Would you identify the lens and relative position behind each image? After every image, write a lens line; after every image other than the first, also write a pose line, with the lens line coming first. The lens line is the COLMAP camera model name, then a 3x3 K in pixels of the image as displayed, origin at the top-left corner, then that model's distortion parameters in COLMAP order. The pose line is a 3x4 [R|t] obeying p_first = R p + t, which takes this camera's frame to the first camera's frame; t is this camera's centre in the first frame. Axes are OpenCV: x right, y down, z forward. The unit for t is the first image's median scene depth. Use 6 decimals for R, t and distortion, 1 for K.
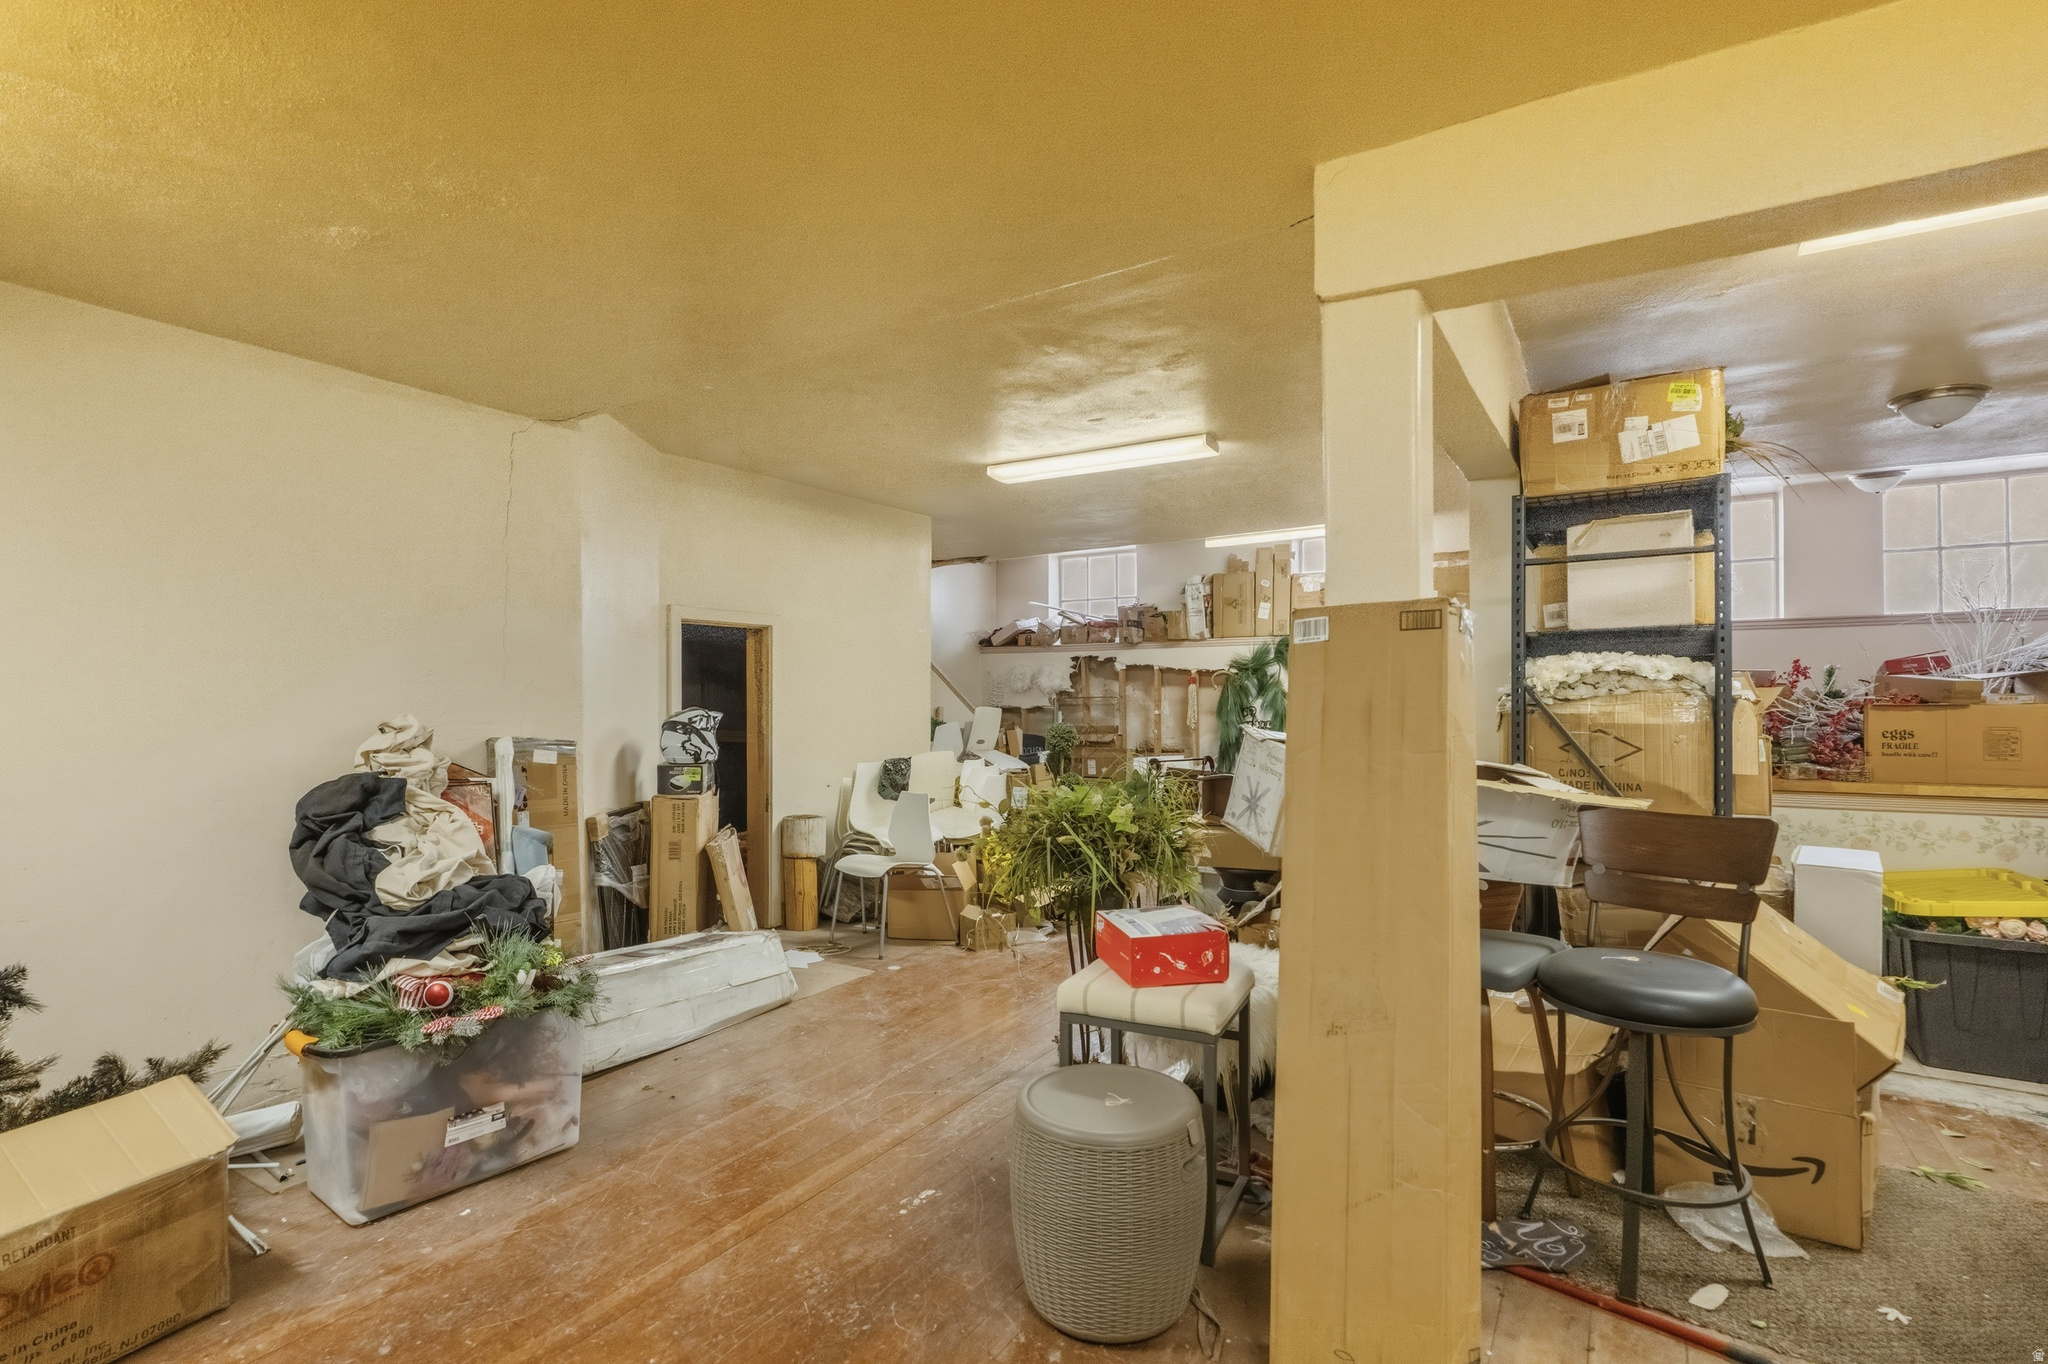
lens RADIAL K [[978.4, 0, 1013.9], [0, 978.4, 694.5], [0, 0, 1]] dist [-0.005724, 0.003899]
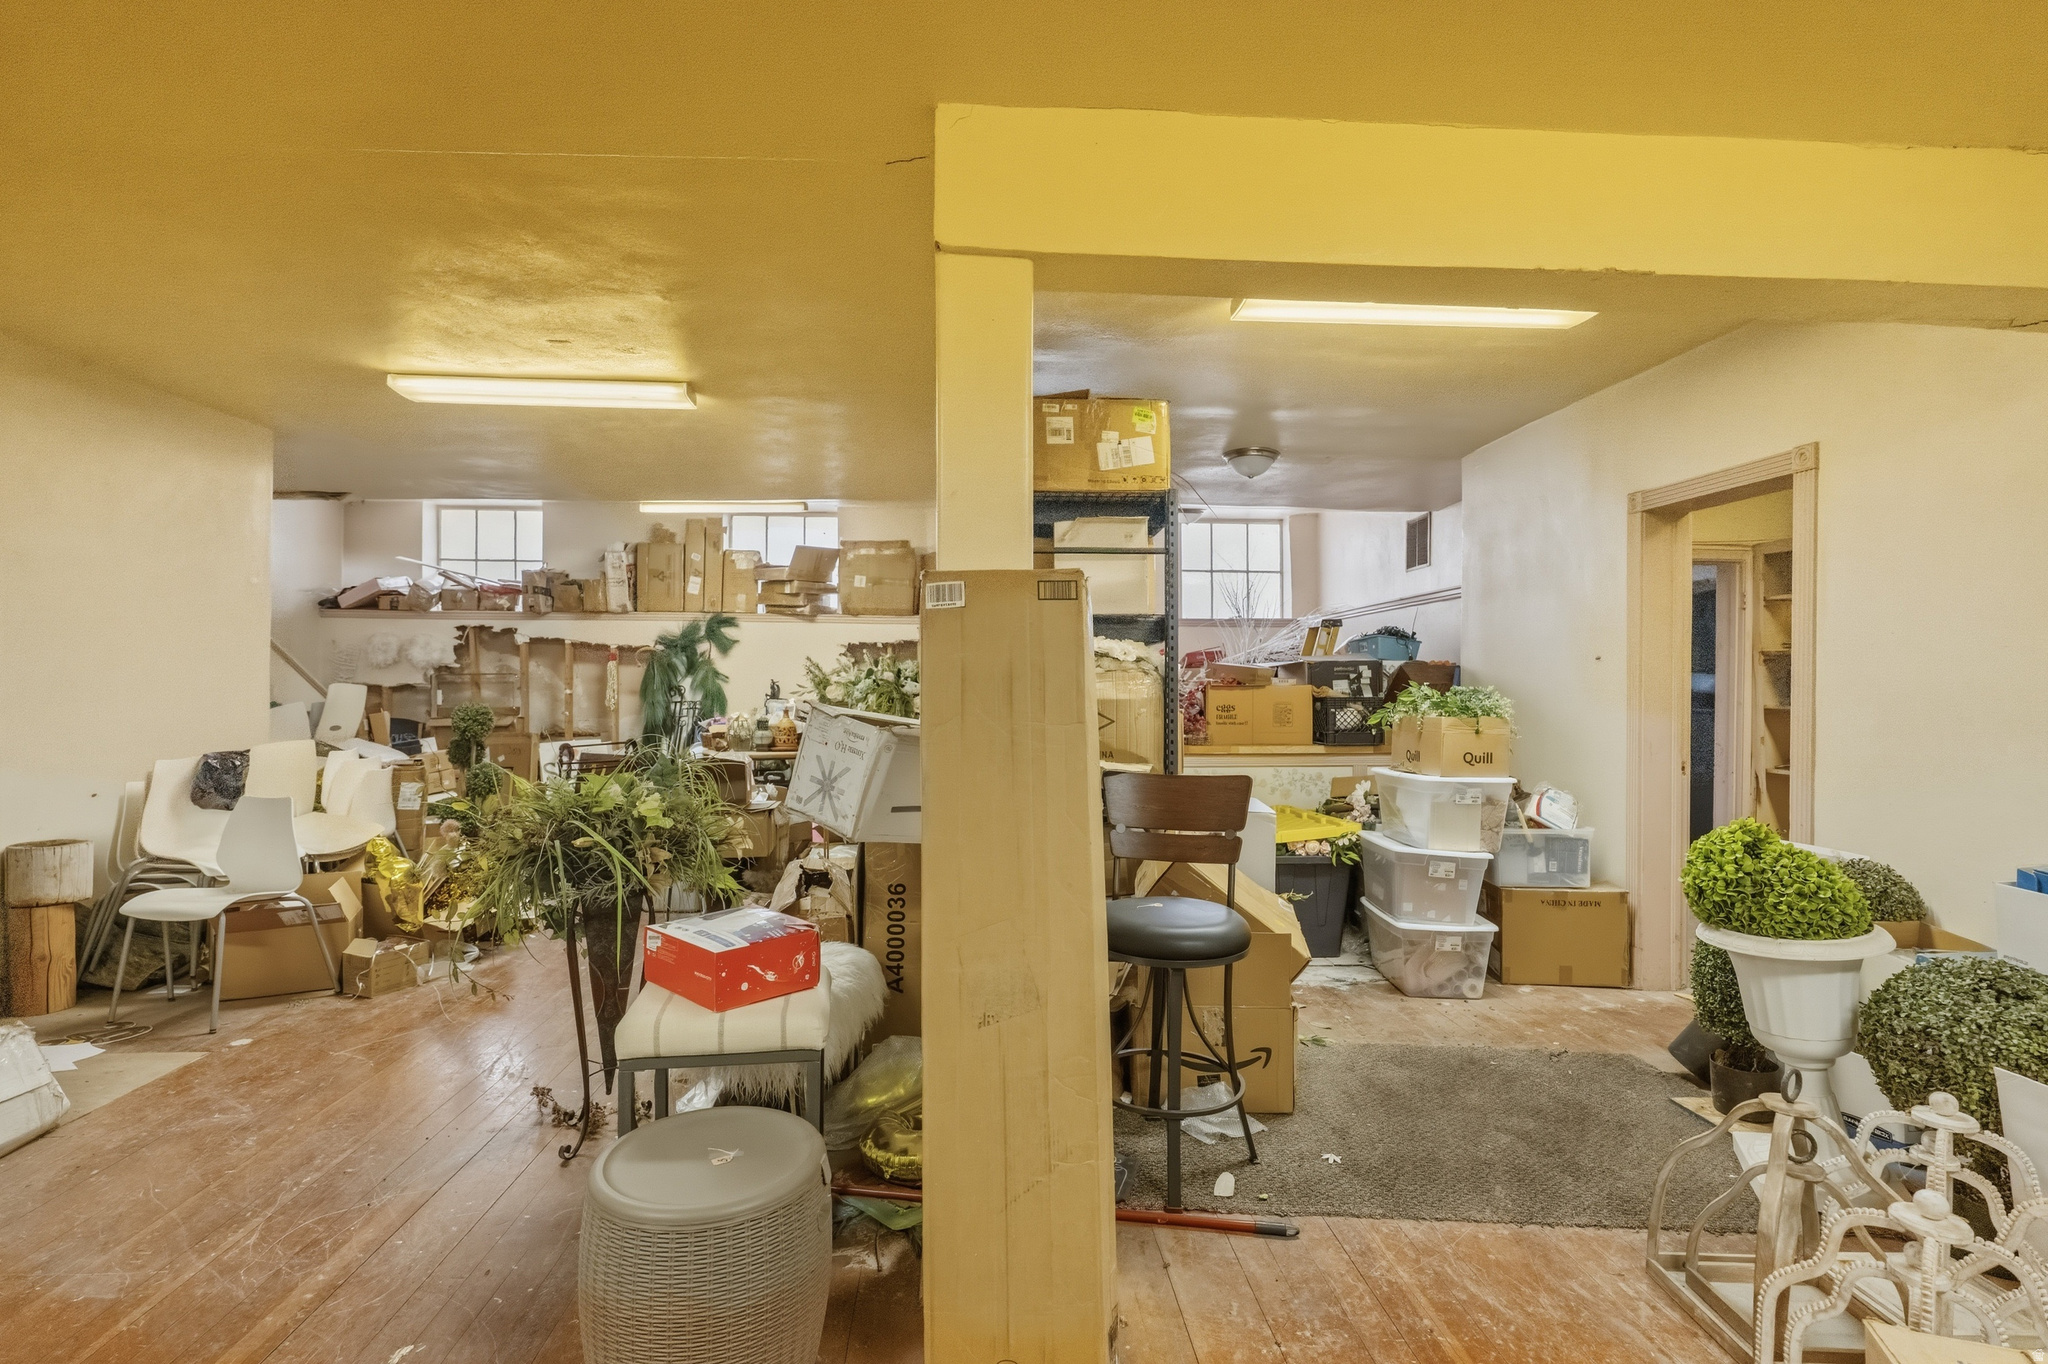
lens RADIAL K [[978.4, 0, 1030.4], [0, 978.4, 677.7], [0, 0, 1]] dist [-0.005724, 0.003899]
pose [[0.814882, 0.010446, 0.579532, -0.084331], [-0.011499, 0.999932, -0.001855, 0.006878], [-0.579513, -0.005152, 0.814947, 0.095507]]
